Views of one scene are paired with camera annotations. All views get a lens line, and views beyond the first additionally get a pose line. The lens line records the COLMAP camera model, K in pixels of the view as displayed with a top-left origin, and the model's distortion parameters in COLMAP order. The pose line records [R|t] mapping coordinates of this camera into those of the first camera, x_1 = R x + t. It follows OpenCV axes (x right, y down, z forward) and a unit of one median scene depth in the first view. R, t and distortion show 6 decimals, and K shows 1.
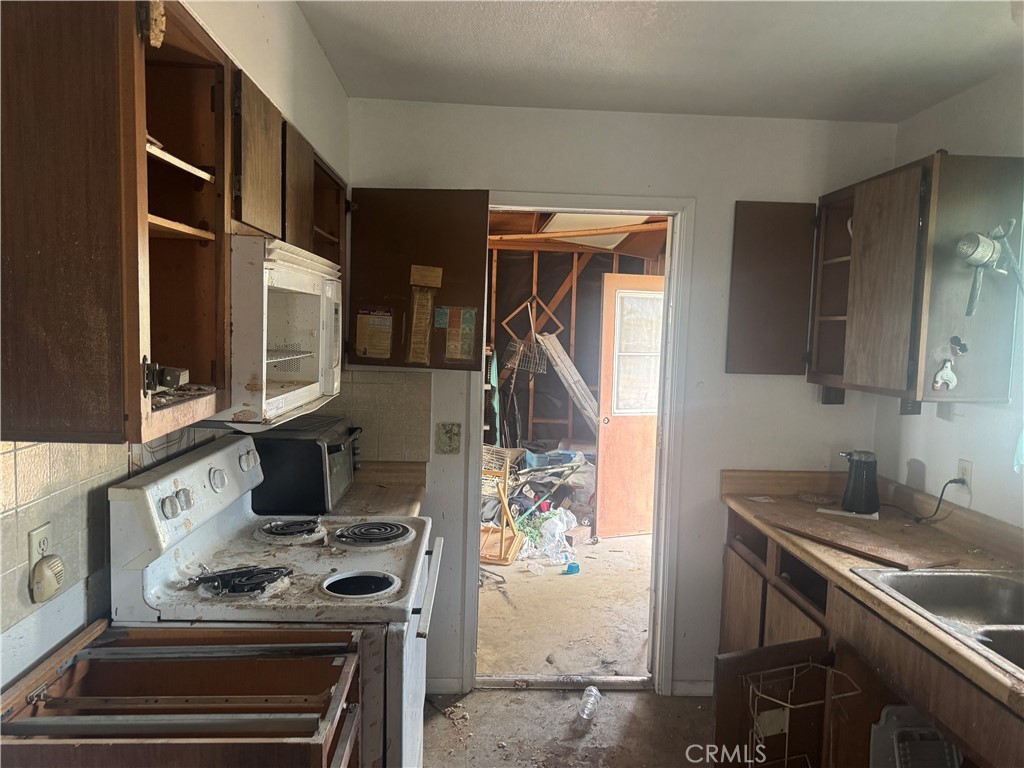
lens RADIAL K [[716.0, 0, 512.0], [0, 716.0, 384.0], [0, 0, 1]] dist [0.043540, -0.044397]
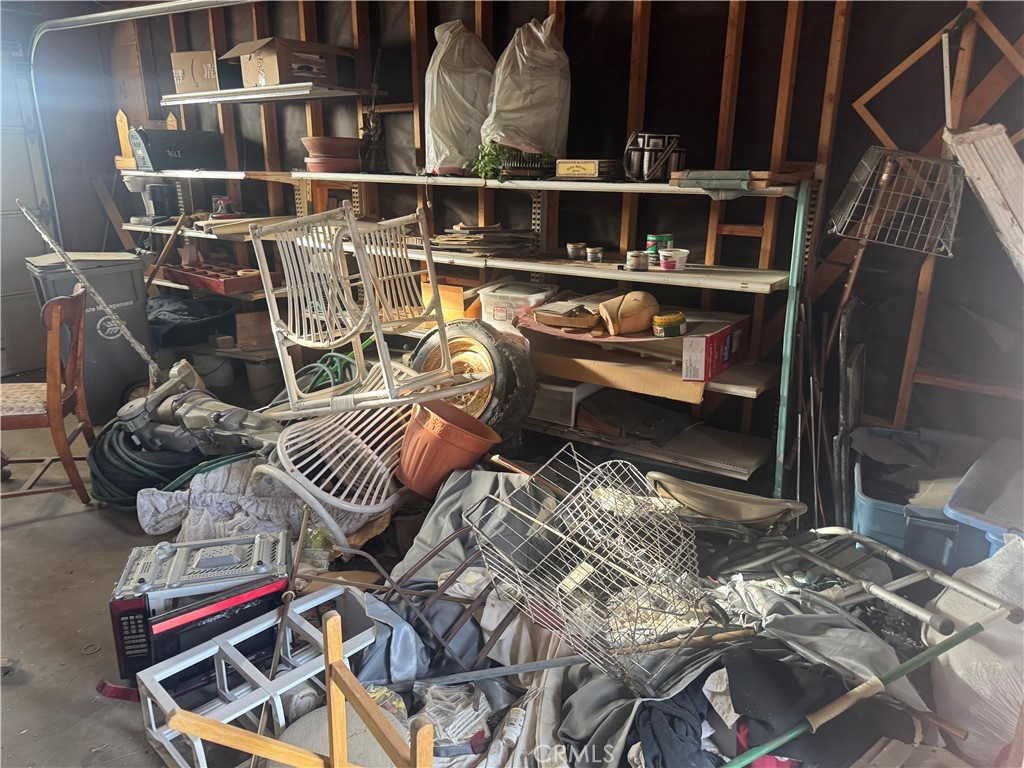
lens RADIAL K [[716.0, 0, 512.0], [0, 716.0, 384.0], [0, 0, 1]] dist [0.043540, -0.044397]
pose [[0.794631, 0.150154, -0.588231, 0.207219], [-0.024798, 0.976150, 0.215677, -0.058796], [0.606586, -0.156797, 0.779402, 1.447585]]
